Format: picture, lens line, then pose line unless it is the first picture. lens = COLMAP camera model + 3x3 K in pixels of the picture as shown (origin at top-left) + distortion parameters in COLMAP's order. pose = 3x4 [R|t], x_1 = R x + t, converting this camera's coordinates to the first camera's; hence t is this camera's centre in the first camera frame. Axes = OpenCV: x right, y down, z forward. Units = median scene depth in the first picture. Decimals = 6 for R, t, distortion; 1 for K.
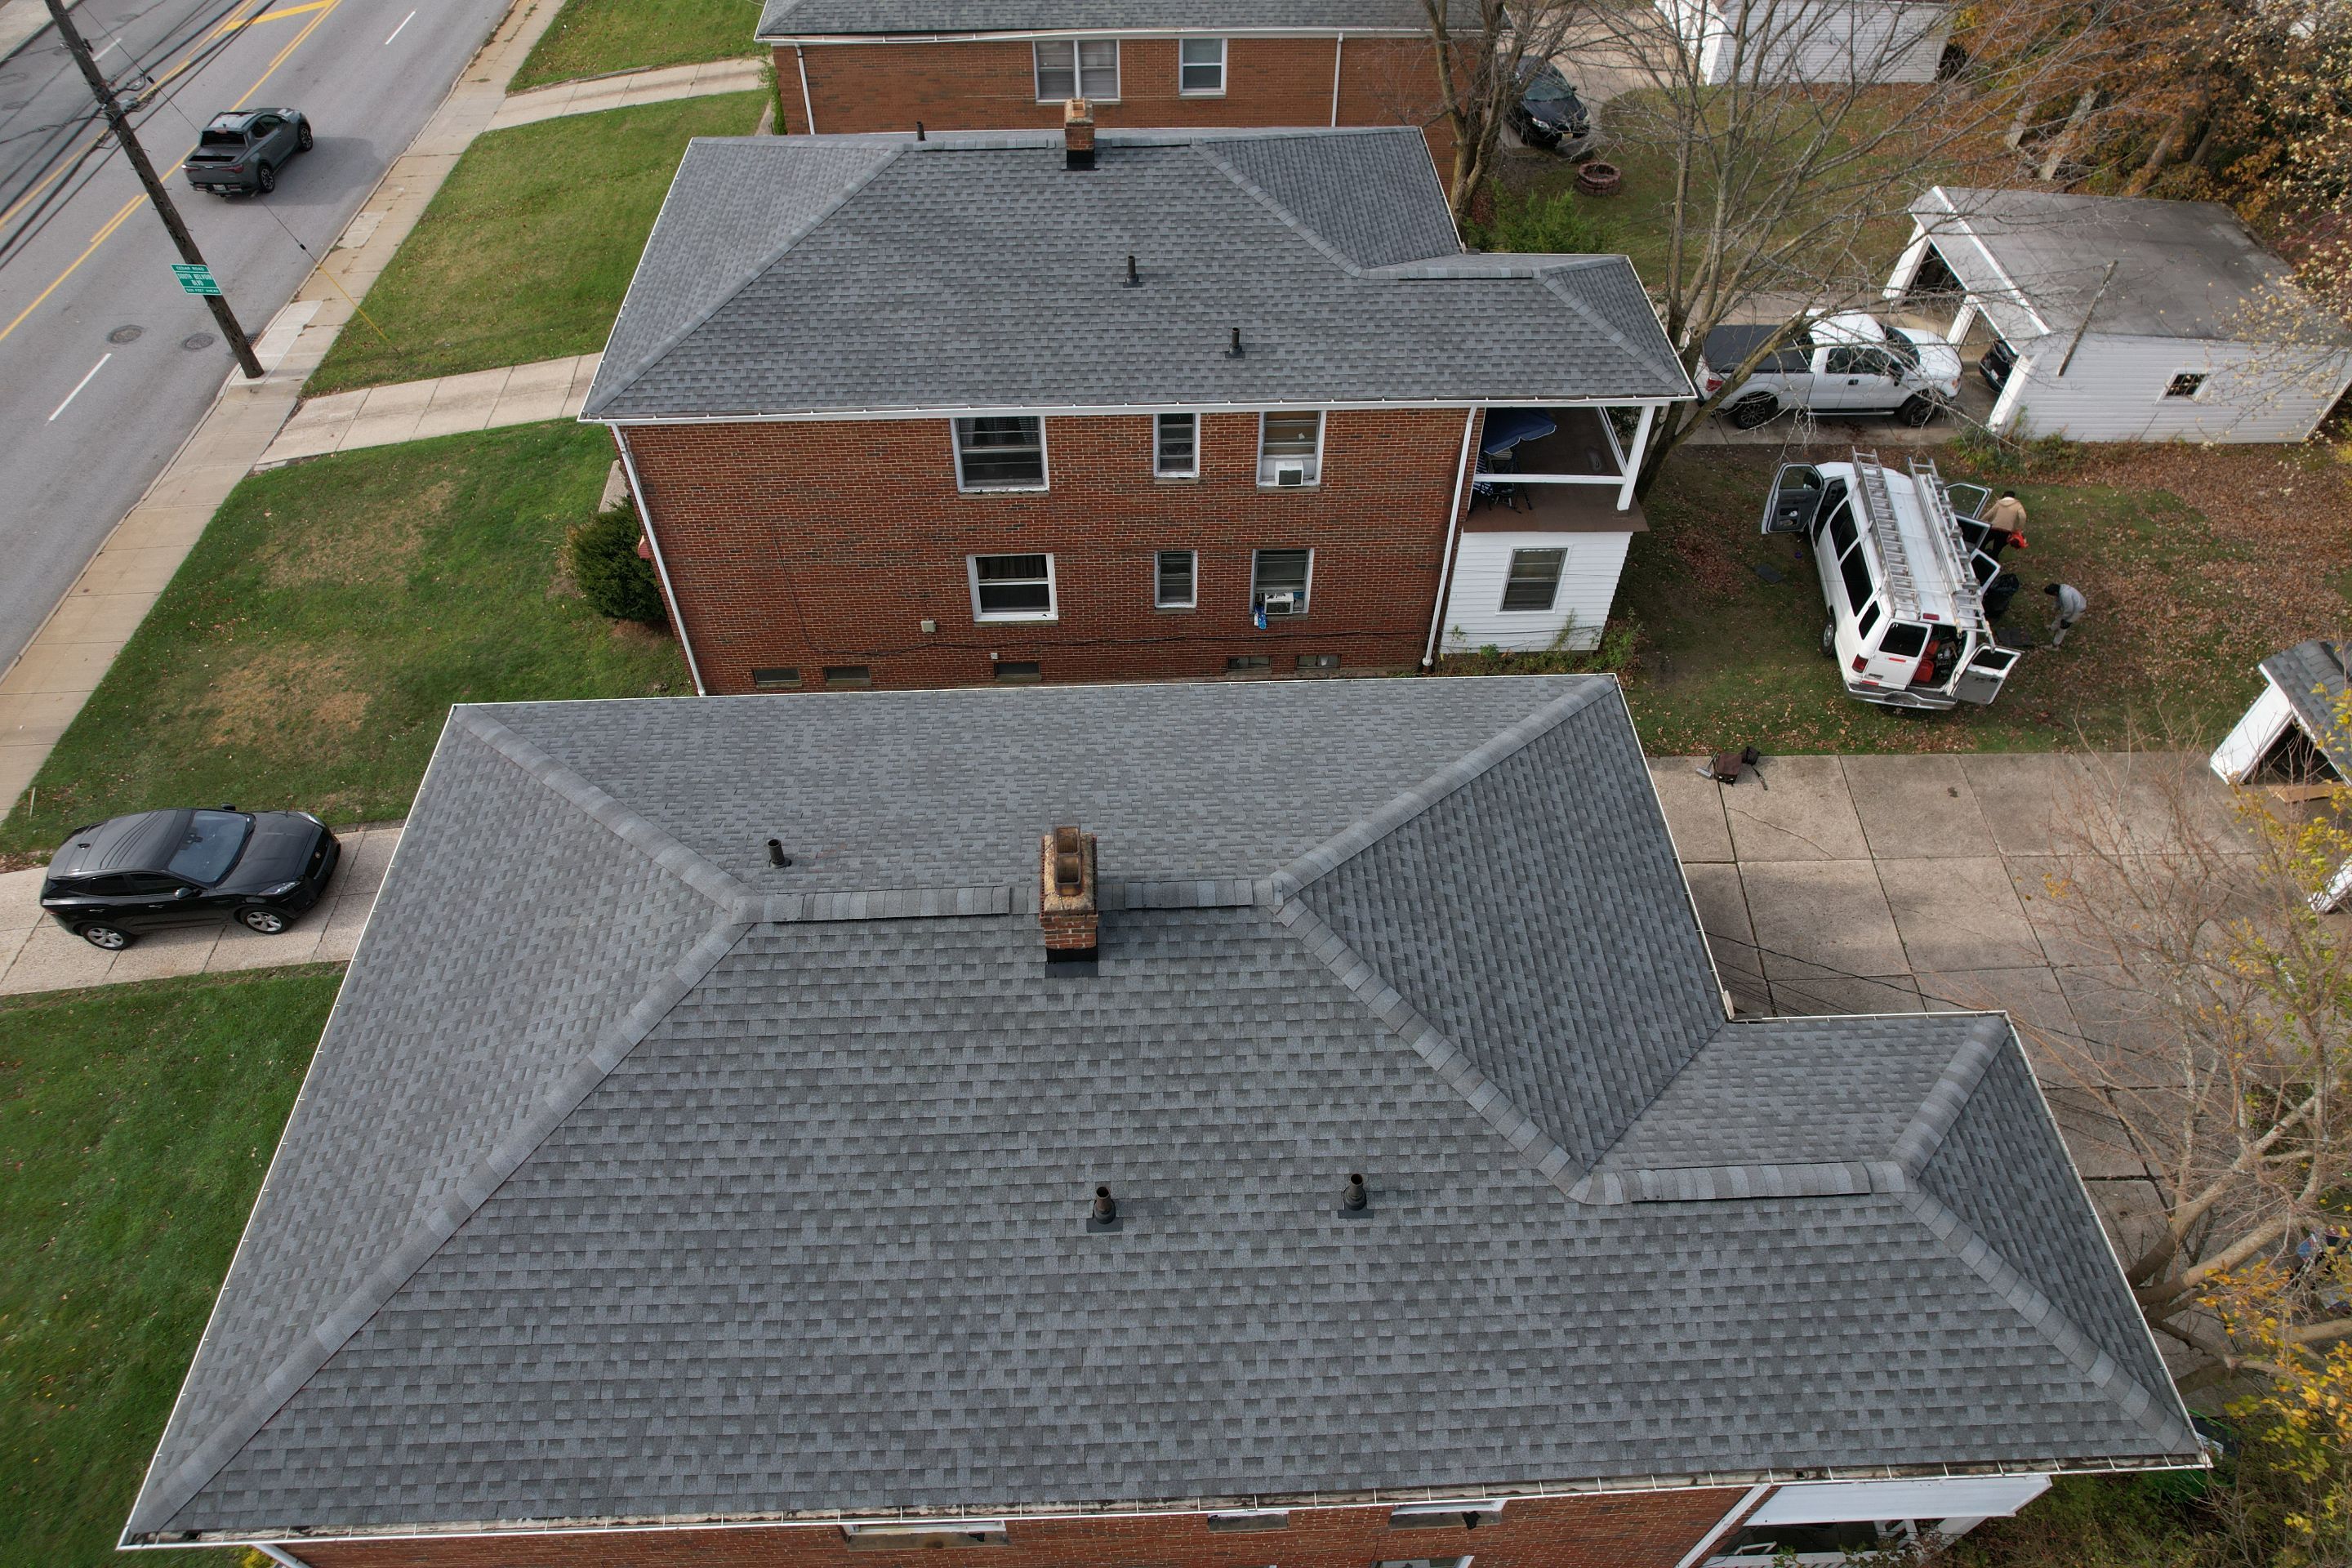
lens RADIAL K [[1498.2, 0, 1174.8], [0, 1498.2, 791.3], [0, 0, 1]] dist [-0.048925, -0.005223]
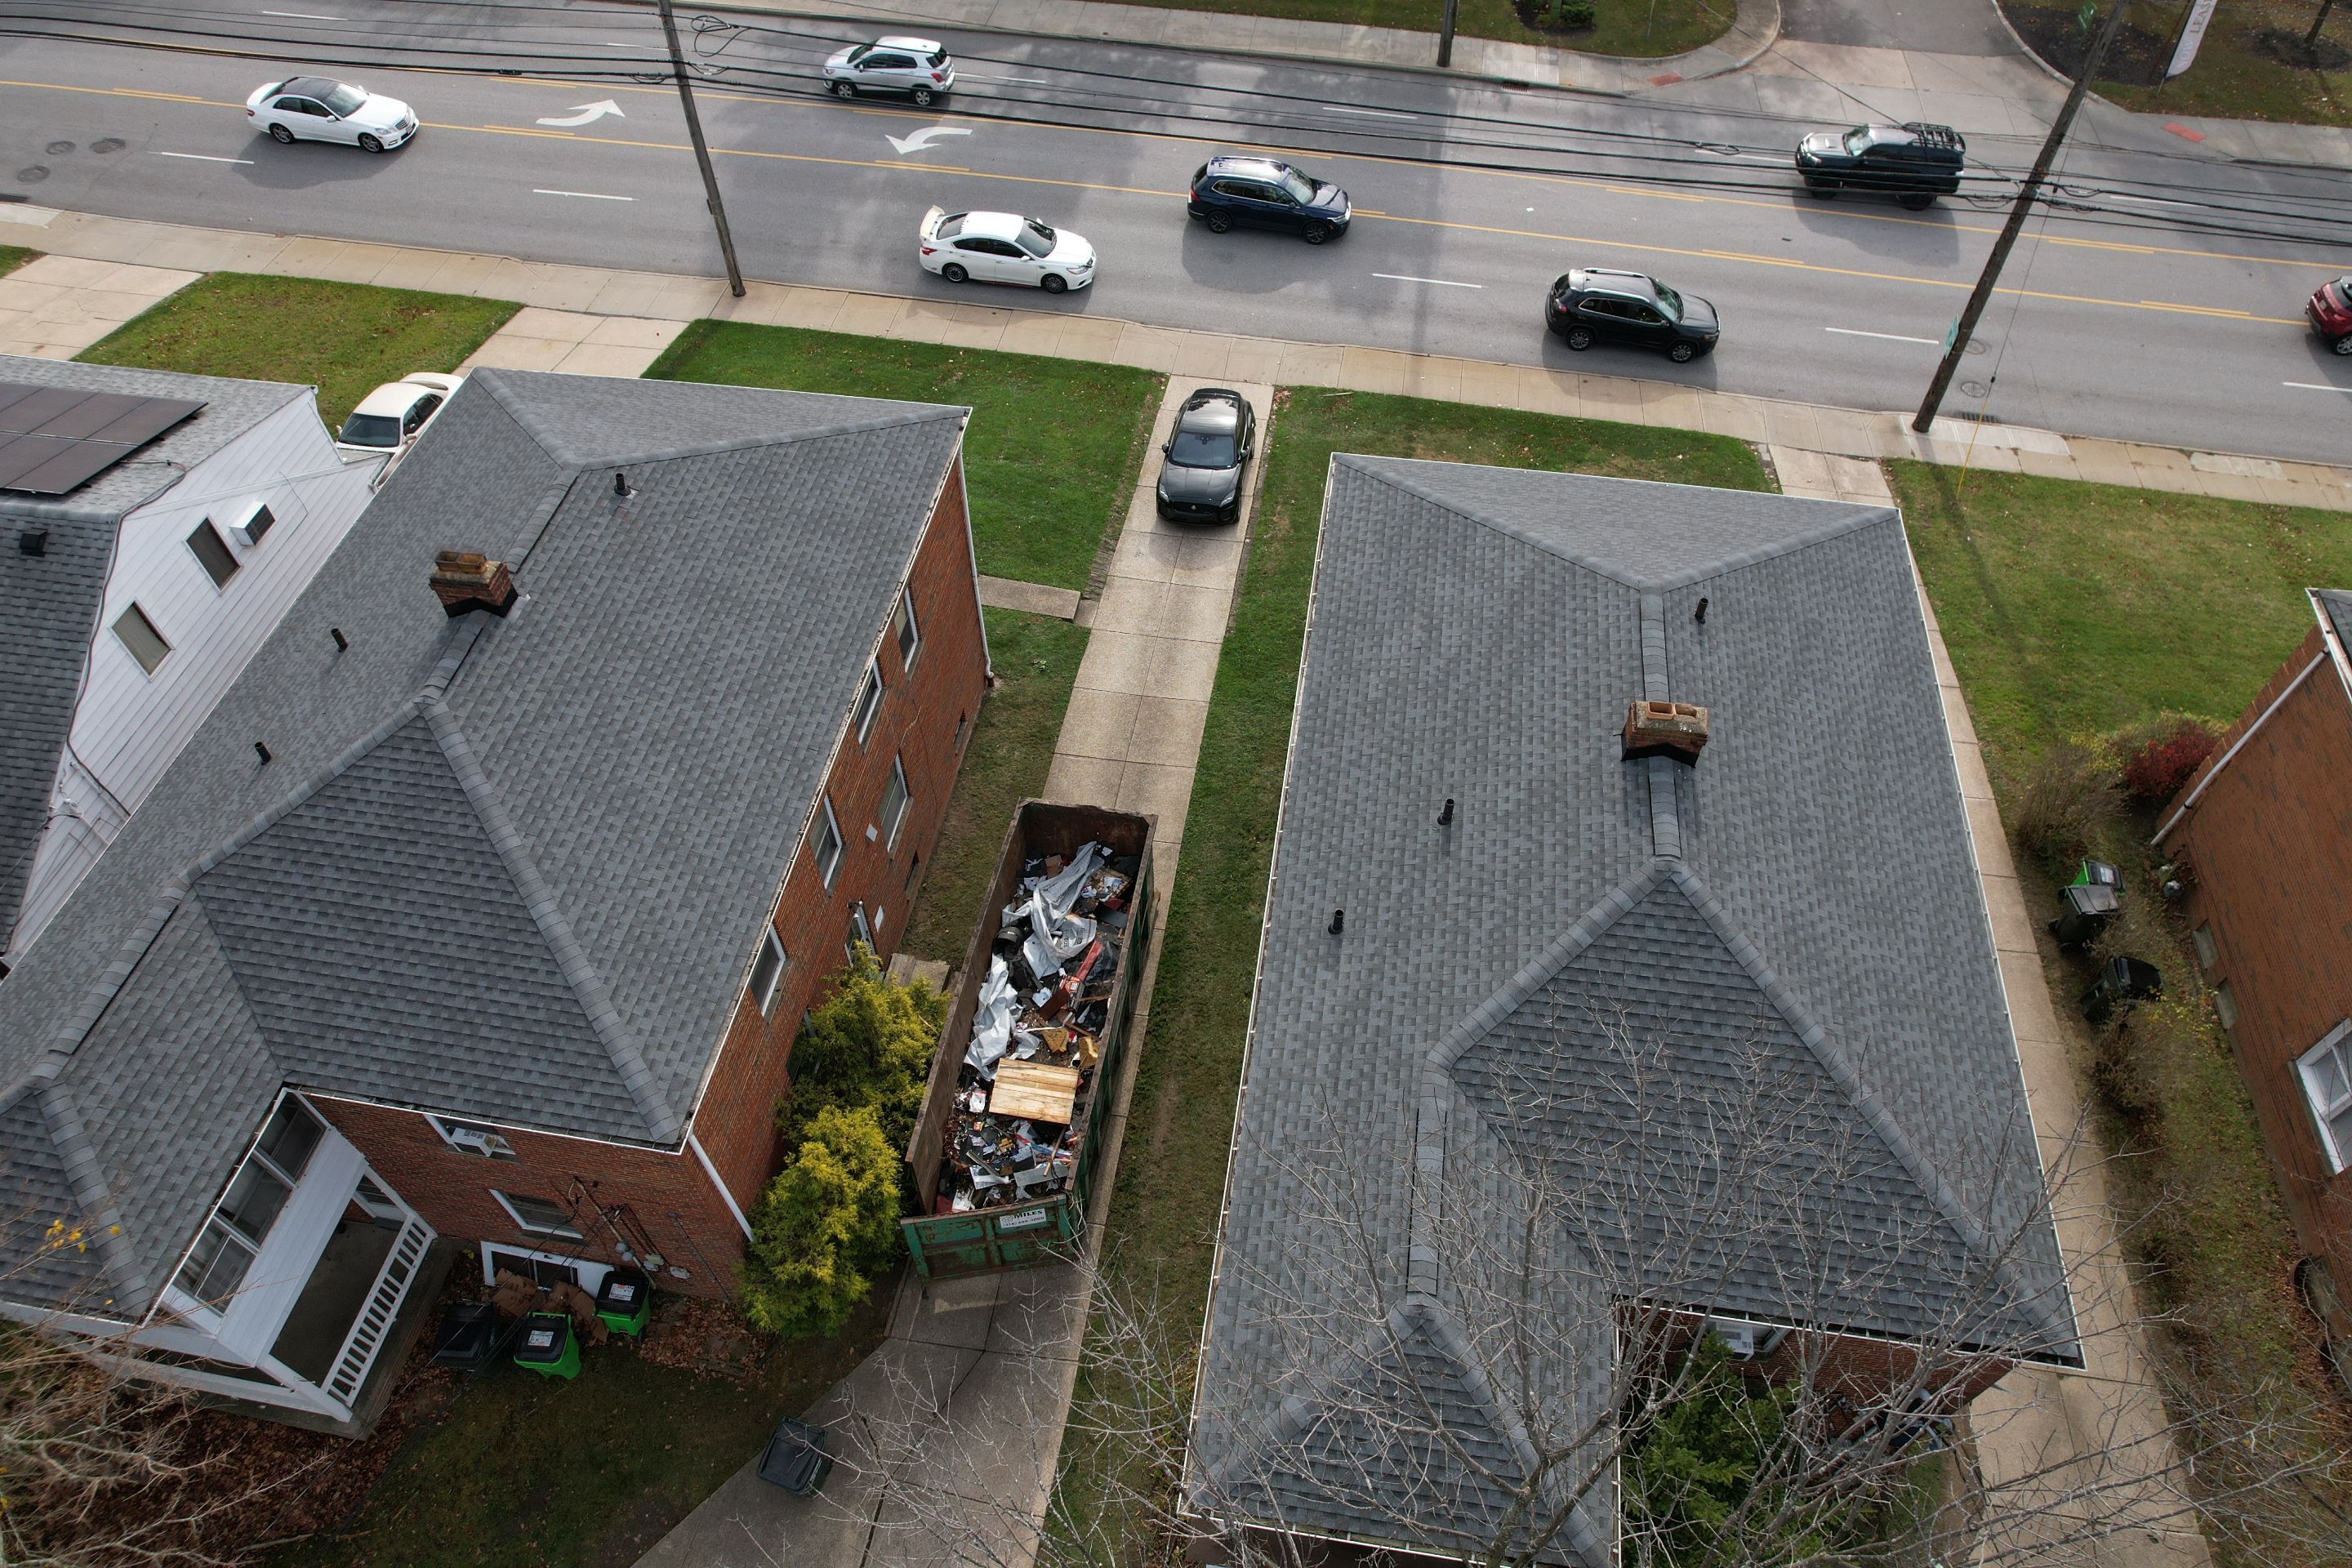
lens RADIAL K [[1498.7, 0, 1175.4], [0, 1498.7, 792.1], [0, 0, 1]] dist [-0.054819, 0.017082]
pose [[-0.198740, 0.763245, -0.614784, 0.874913], [-0.729438, 0.303752, 0.612908, -1.313551], [0.654540, 0.570256, 0.496372, 0.836595]]
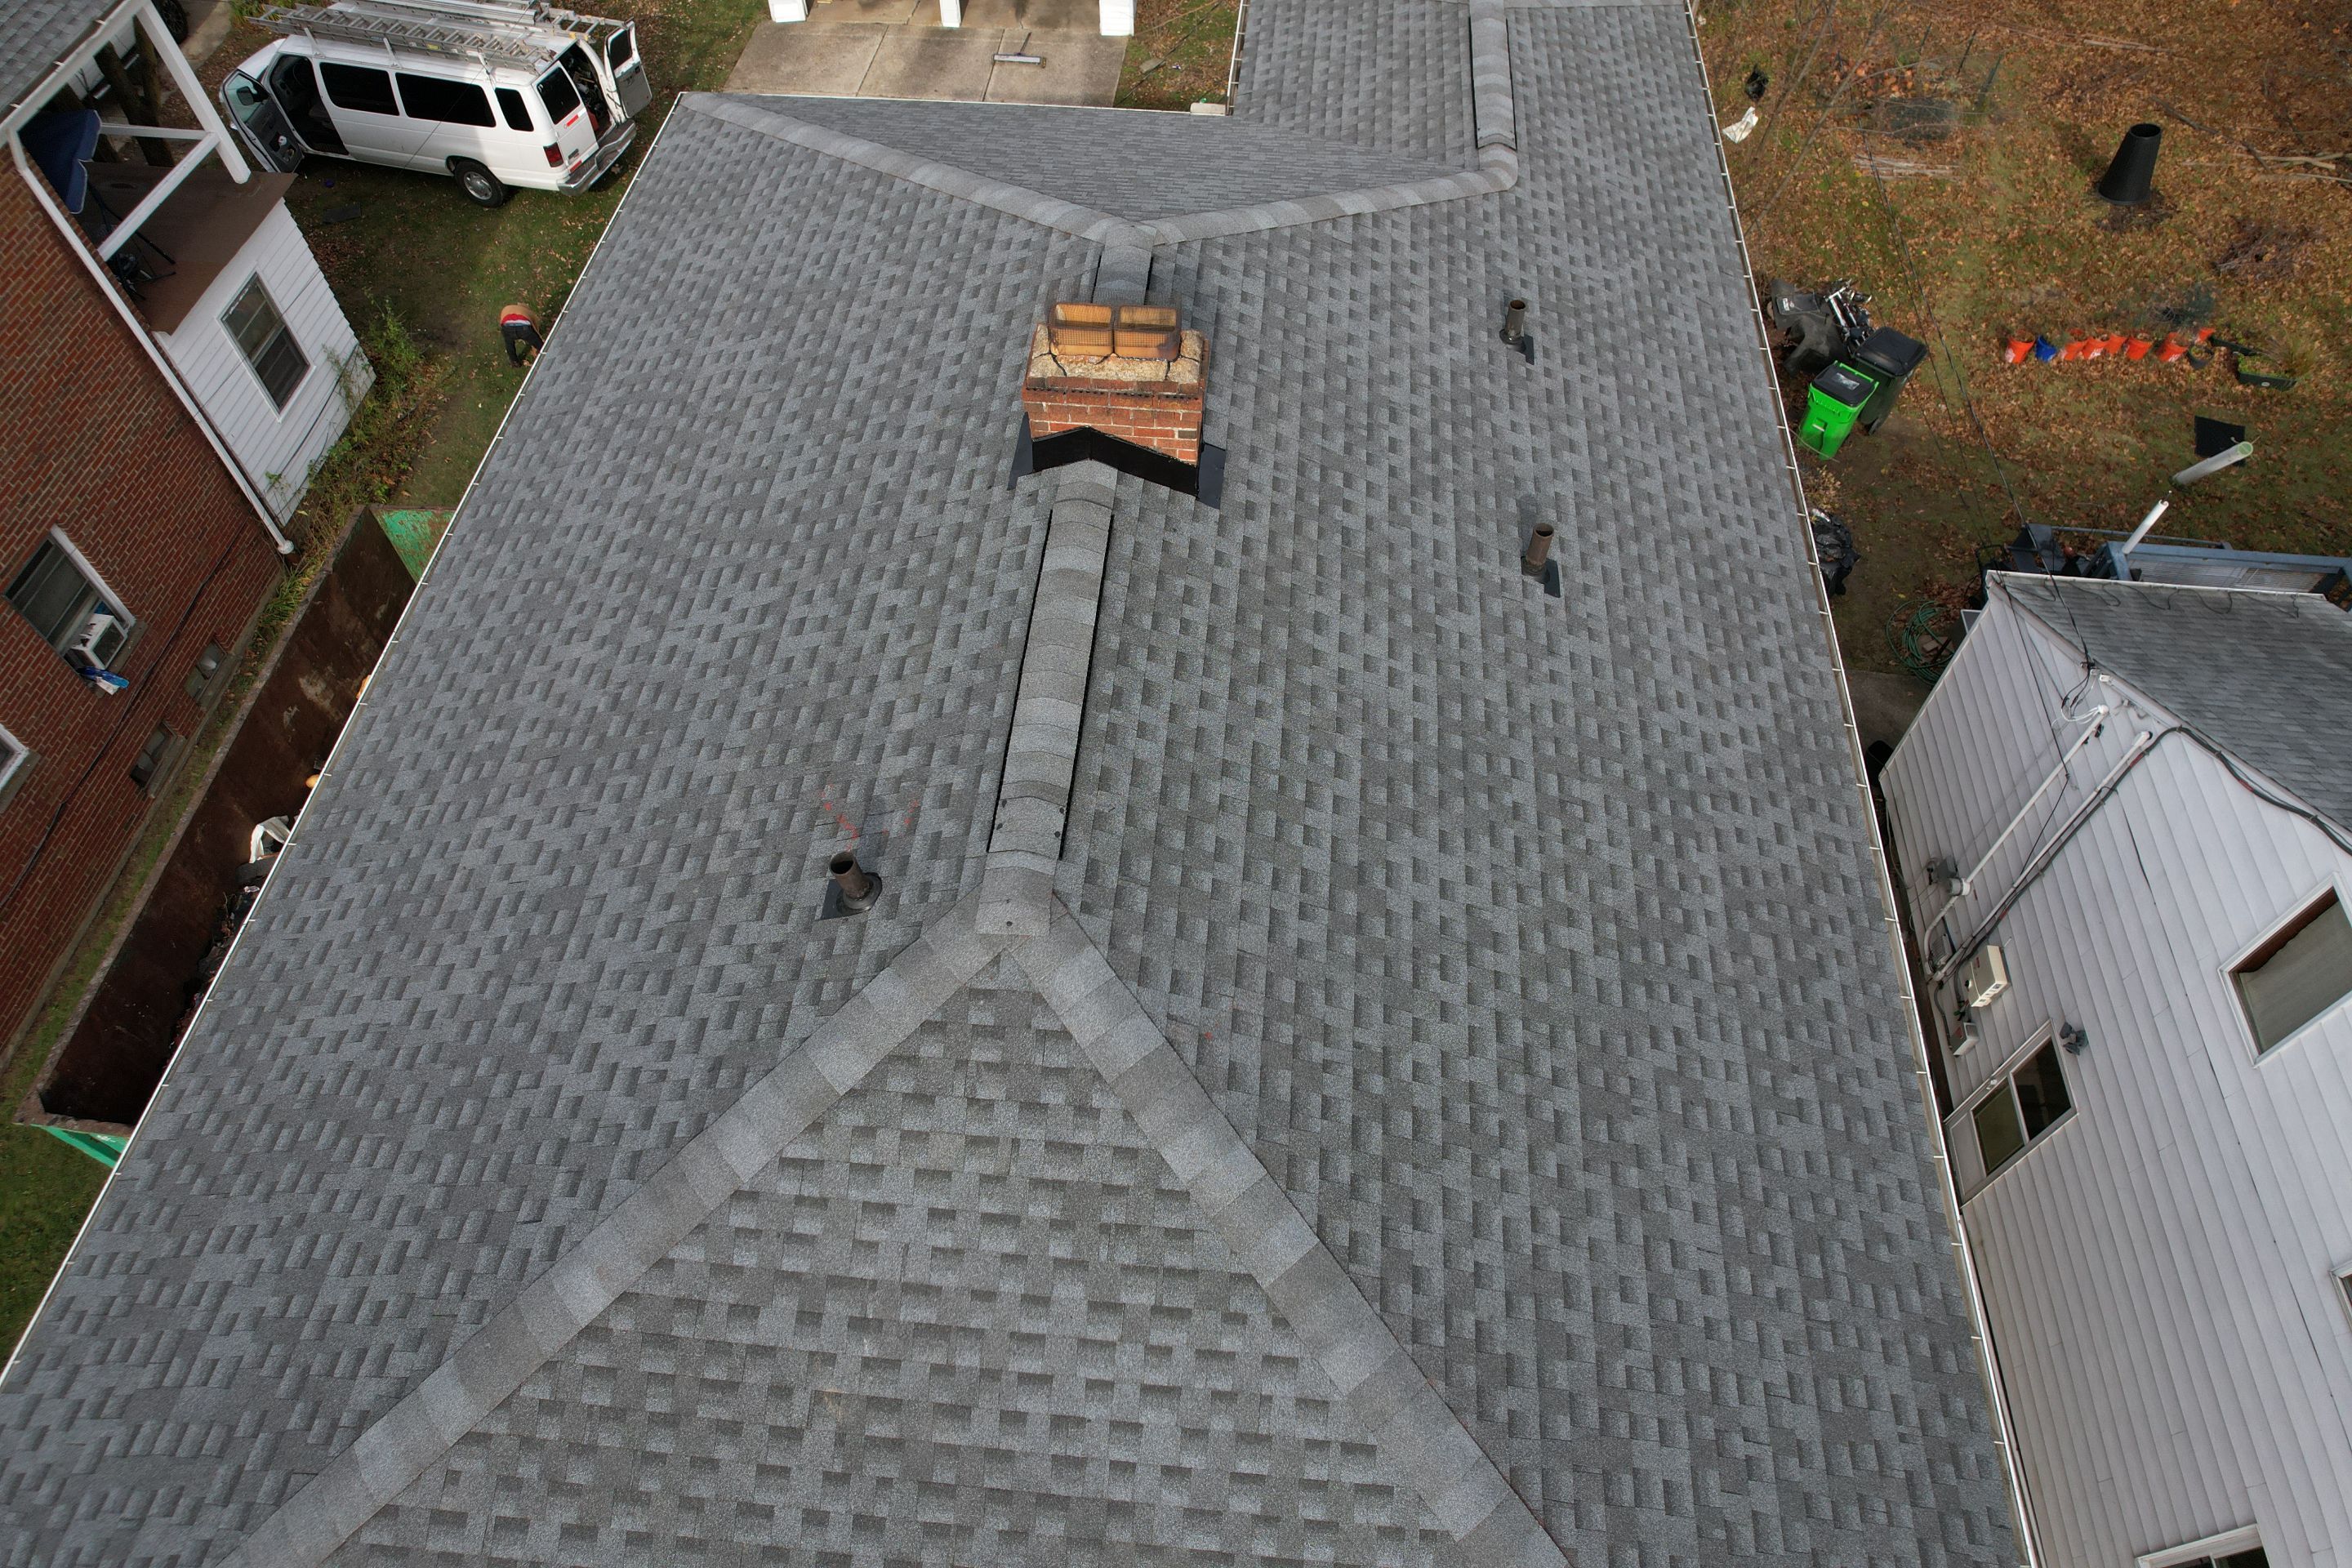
lens RADIAL K [[1505.1, 0, 1174.3], [0, 1505.1, 788.1], [0, 0, 1]] dist [-0.082816, 0.074731]
pose [[0.128562, -0.808969, 0.573622, -0.526784], [0.737933, 0.464457, 0.489628, -0.133193], [-0.662516, 0.360347, 0.656676, 0.652634]]
